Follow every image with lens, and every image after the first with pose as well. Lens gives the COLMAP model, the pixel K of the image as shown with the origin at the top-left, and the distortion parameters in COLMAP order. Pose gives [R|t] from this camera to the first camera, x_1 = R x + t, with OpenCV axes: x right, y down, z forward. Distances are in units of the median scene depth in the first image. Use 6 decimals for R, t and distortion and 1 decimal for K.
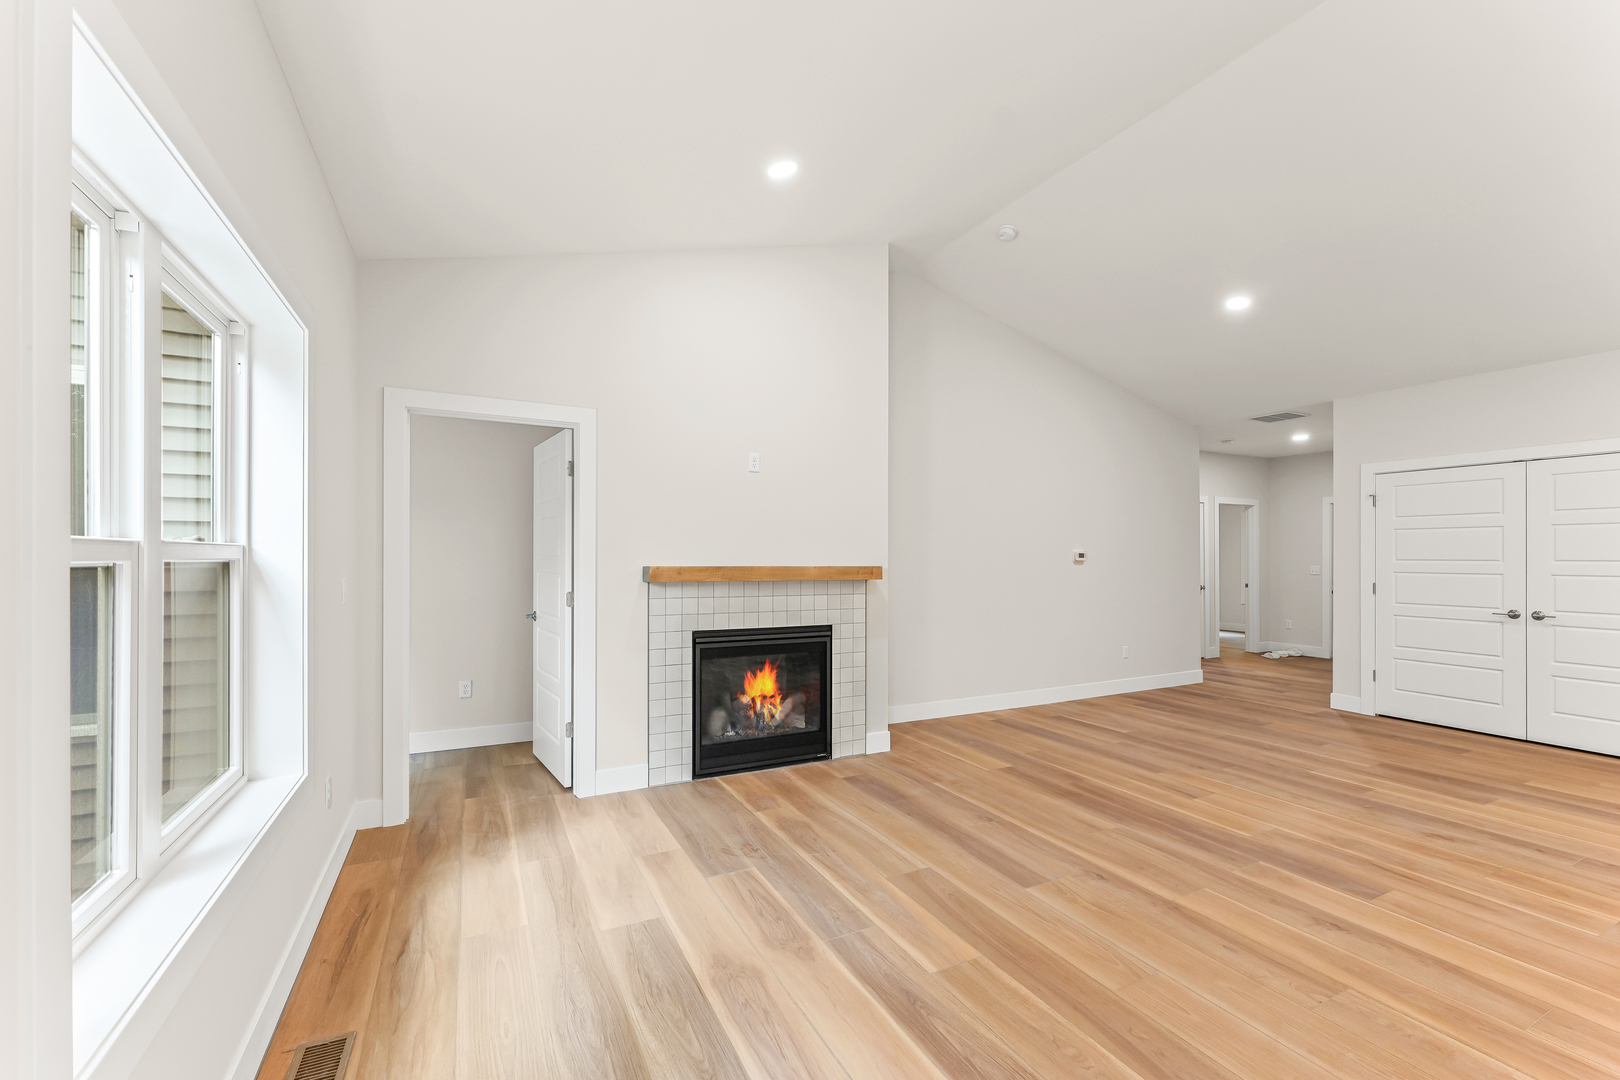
lens RADIAL K [[666.8, 0, 802.1], [0, 666.8, 555.2], [0, 0, 1]] dist [-0.001083, 0.000133]
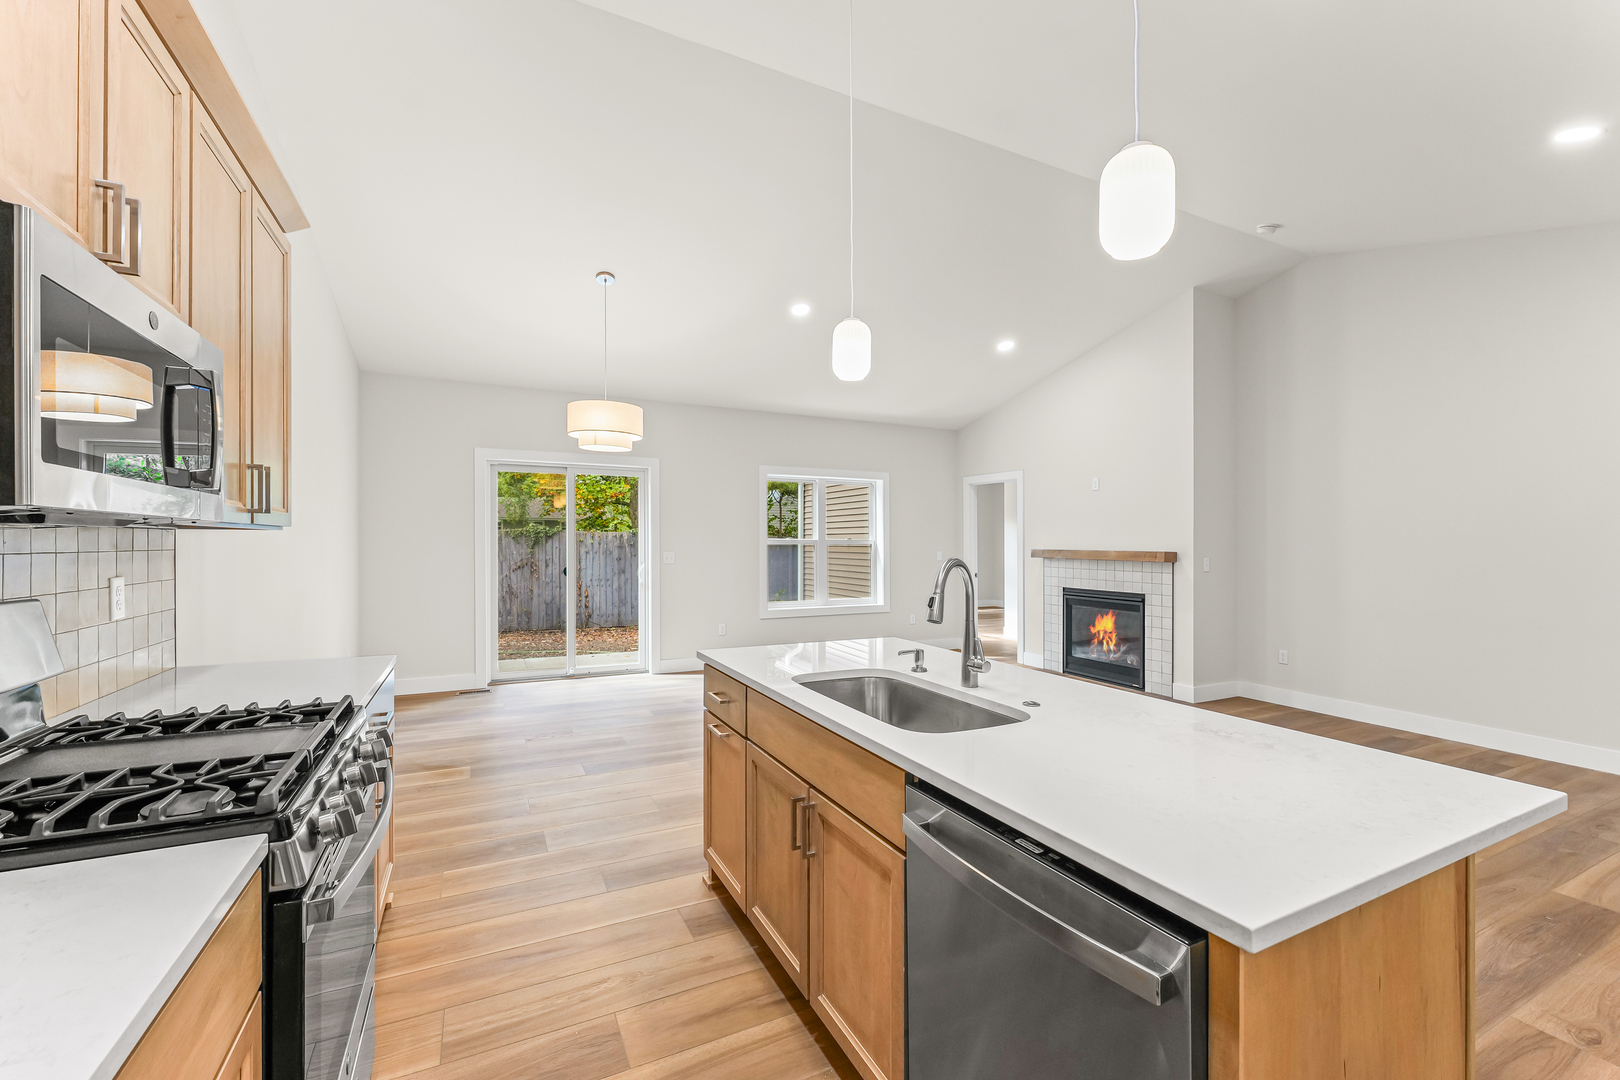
lens RADIAL K [[666.8, 0, 810.7], [0, 666.8, 536.3], [0, 0, 1]] dist [-0.001083, 0.000133]
pose [[0.001741, -0.012349, -0.999922, 1.524273], [-0.004799, 0.999912, -0.012358, 0.006094], [0.999987, 0.004820, 0.001682, 0.330278]]
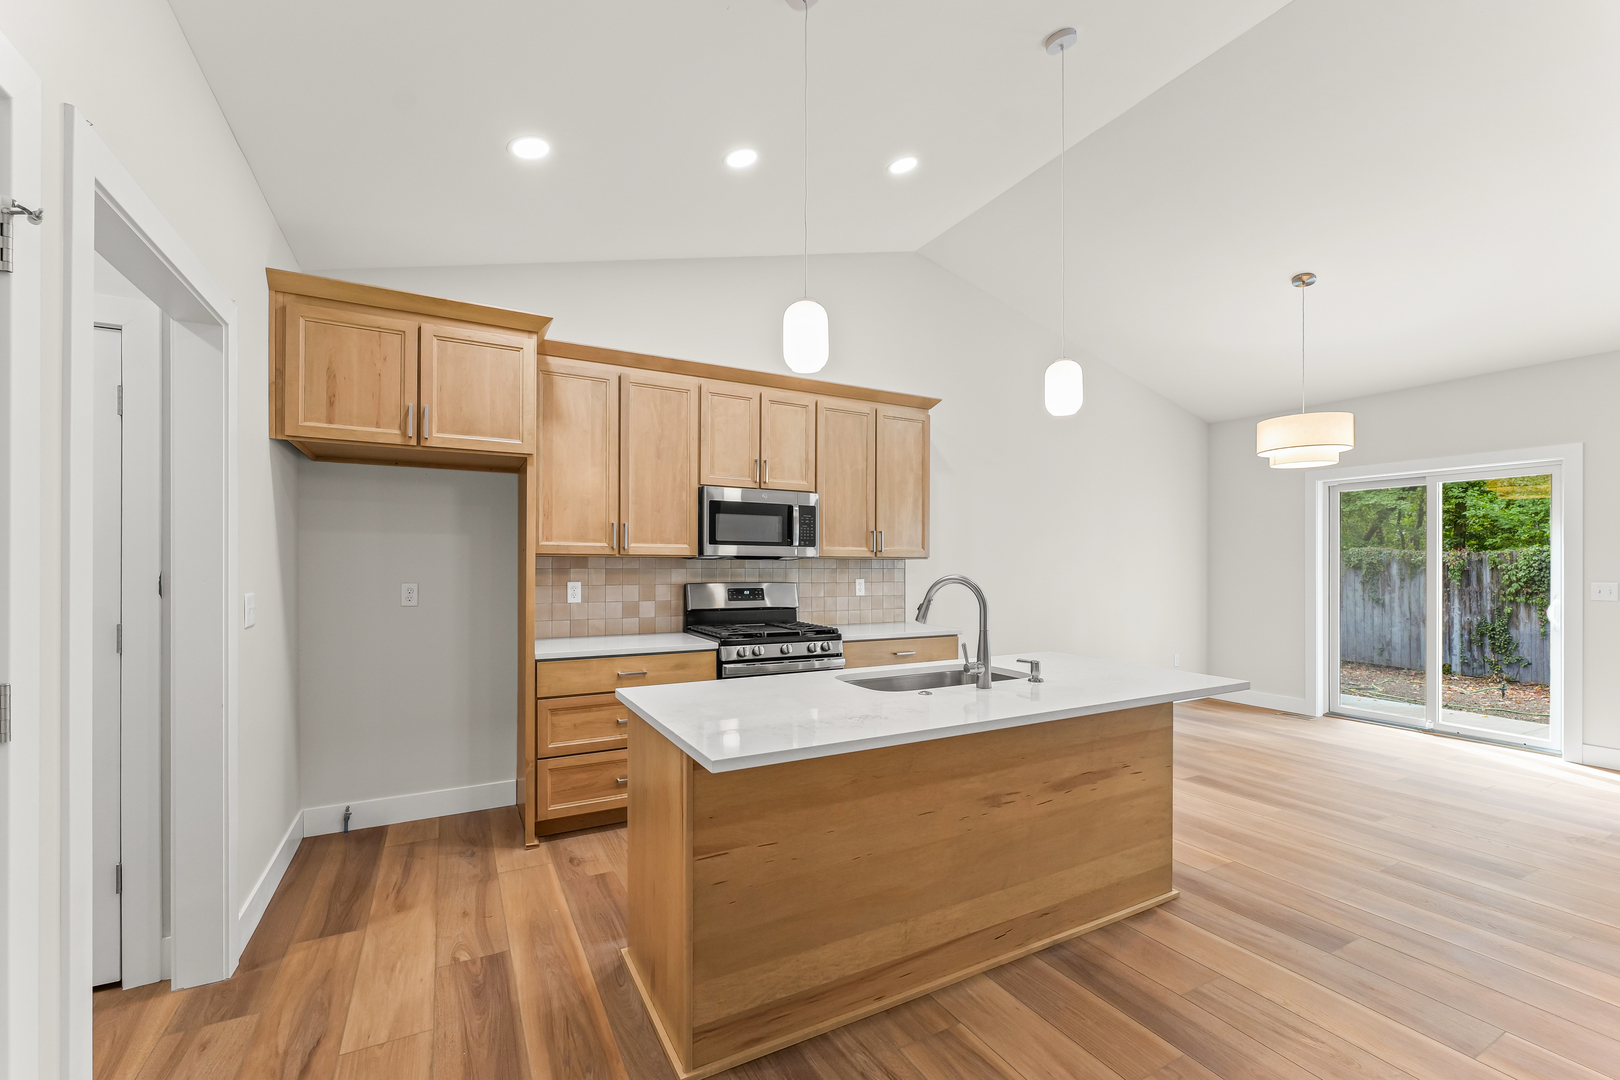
lens RADIAL K [[666.8, 0, 805.2], [0, 666.8, 561.9], [0, 0, 1]] dist [-0.001083, 0.000133]
pose [[-0.999577, -0.007241, -0.028155, 1.194615], [-0.007097, 0.999961, -0.005233, 0.007647], [0.028192, -0.005031, -0.999590, 1.020361]]
